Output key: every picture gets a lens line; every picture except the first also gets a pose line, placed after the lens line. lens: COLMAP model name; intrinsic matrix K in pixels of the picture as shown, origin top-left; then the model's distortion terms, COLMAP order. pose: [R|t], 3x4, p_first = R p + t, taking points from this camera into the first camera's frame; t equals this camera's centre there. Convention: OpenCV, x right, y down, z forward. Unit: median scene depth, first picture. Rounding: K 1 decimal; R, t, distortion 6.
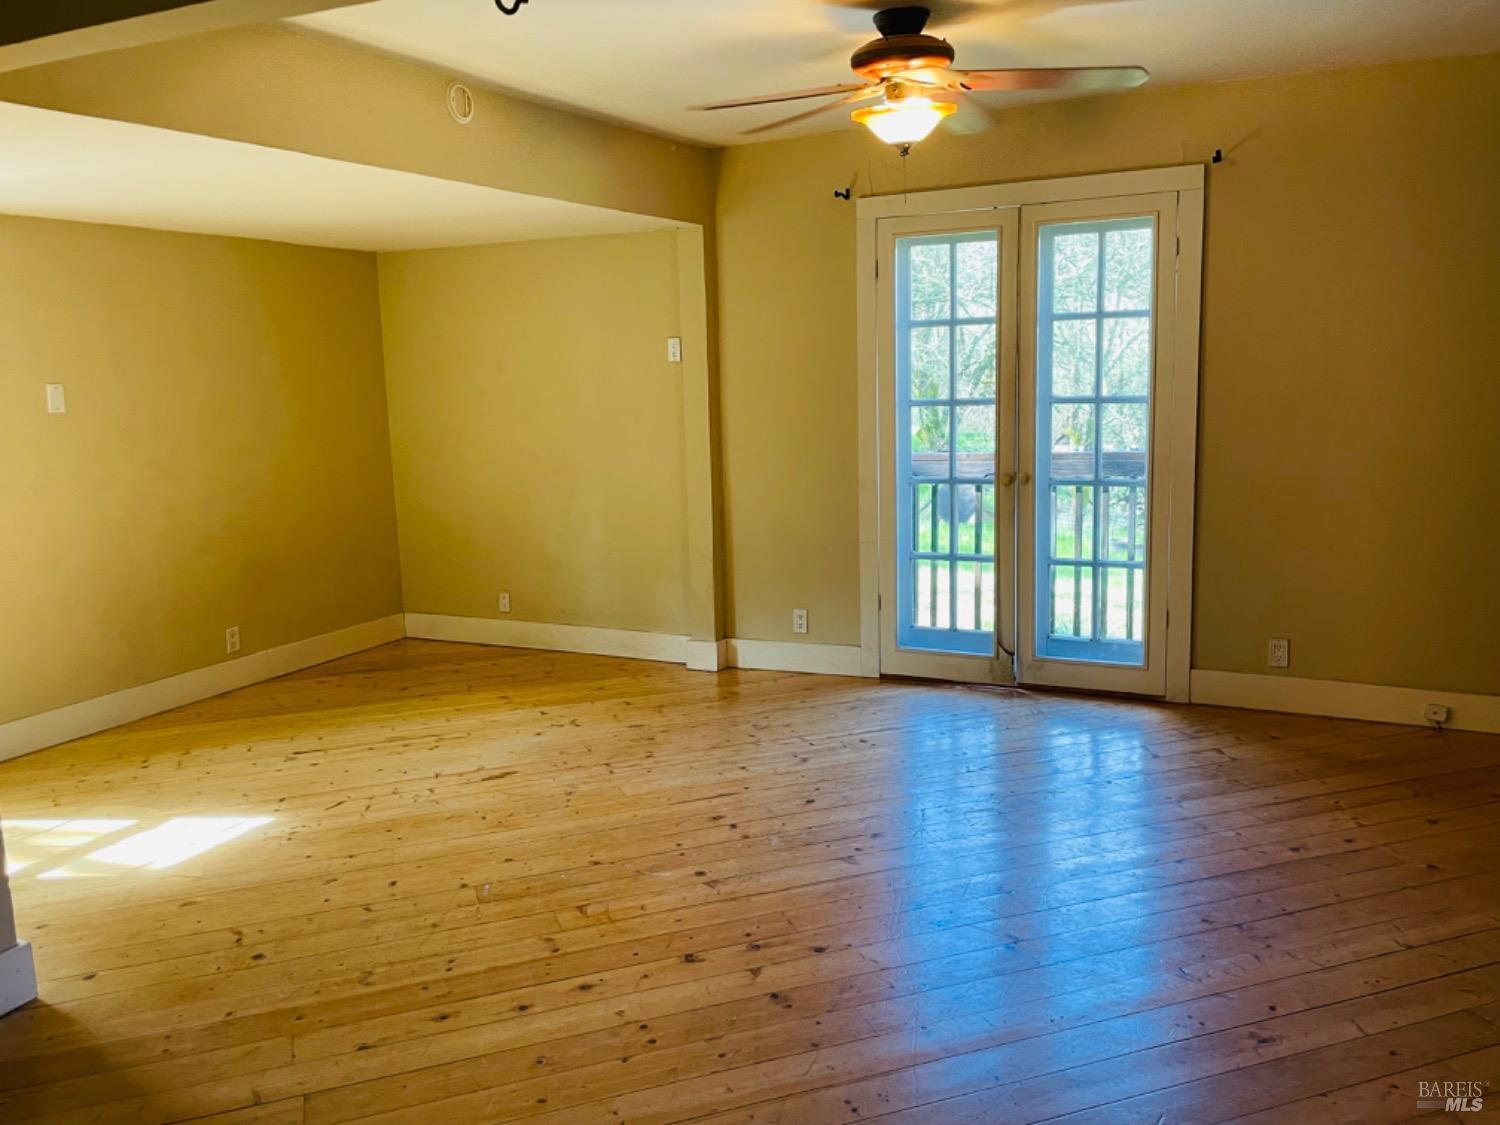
lens RADIAL K [[1240.7, 0, 751.4], [0, 1240.7, 554.5], [0, 0, 1]] dist [0.055554, -0.028292]
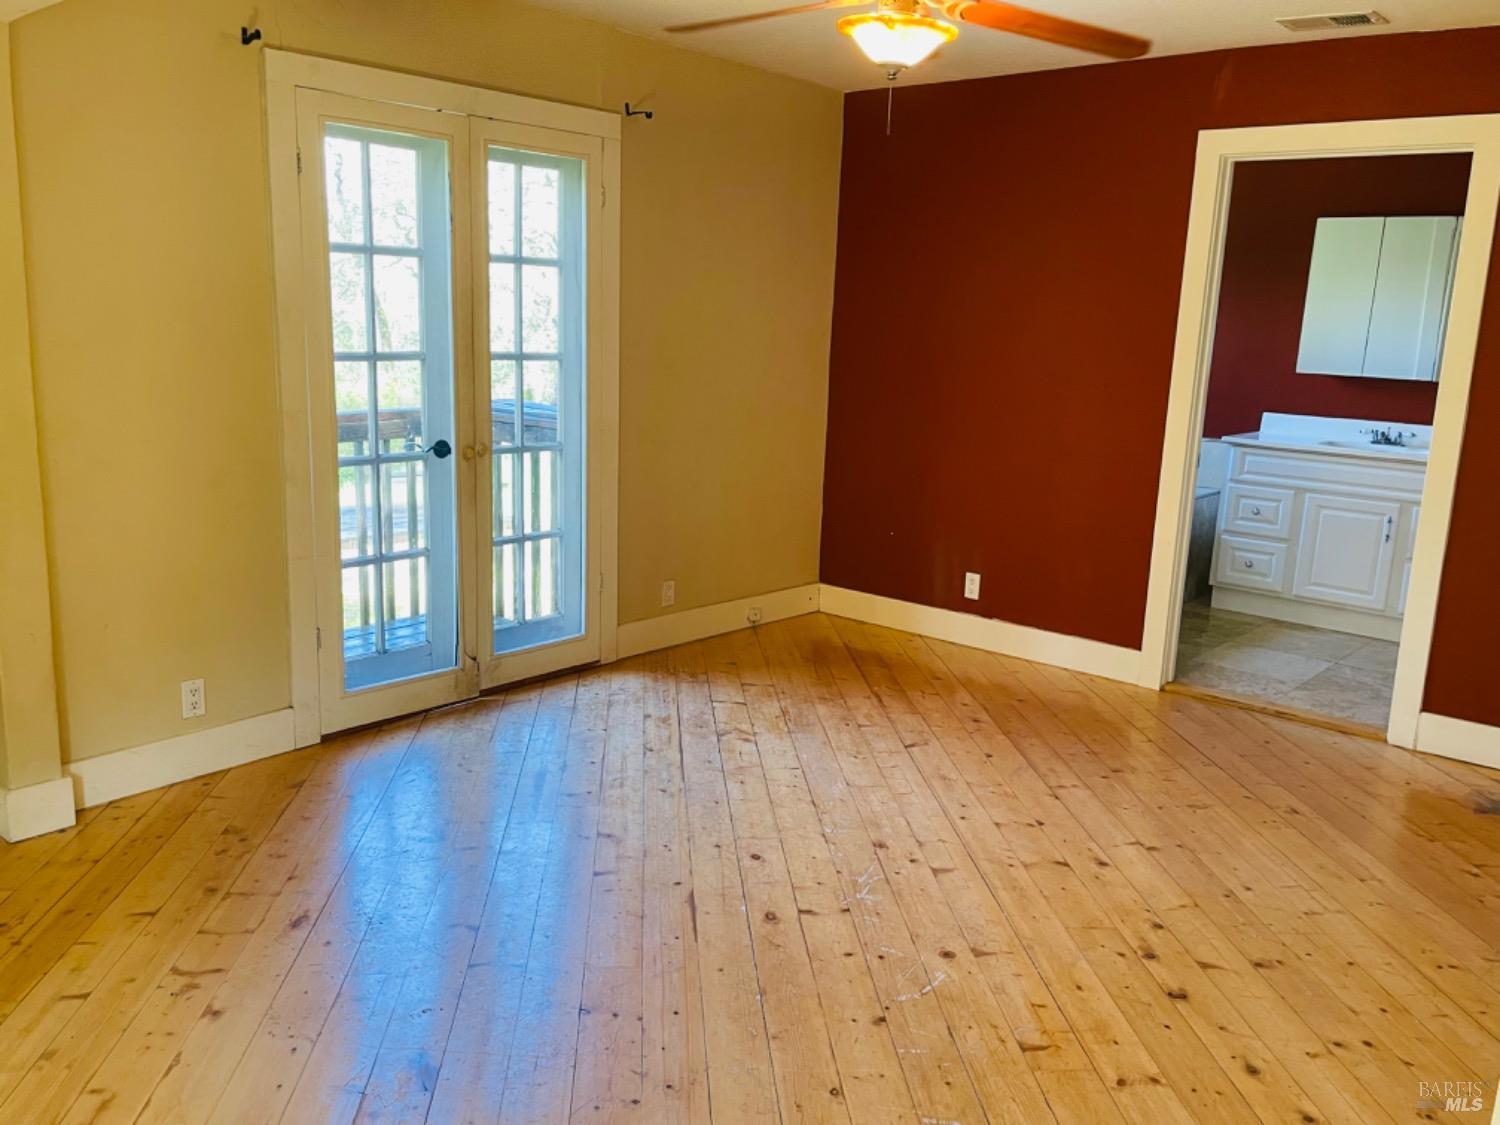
lens RADIAL K [[1240.7, 0, 751.0], [0, 1240.7, 562.9], [0, 0, 1]] dist [0.055554, -0.028292]
pose [[0.255596, -0.157985, 0.953788, -0.548256], [0.109582, 0.984934, 0.133778, -0.078023], [-0.960553, 0.070324, 0.269058, 0.605182]]
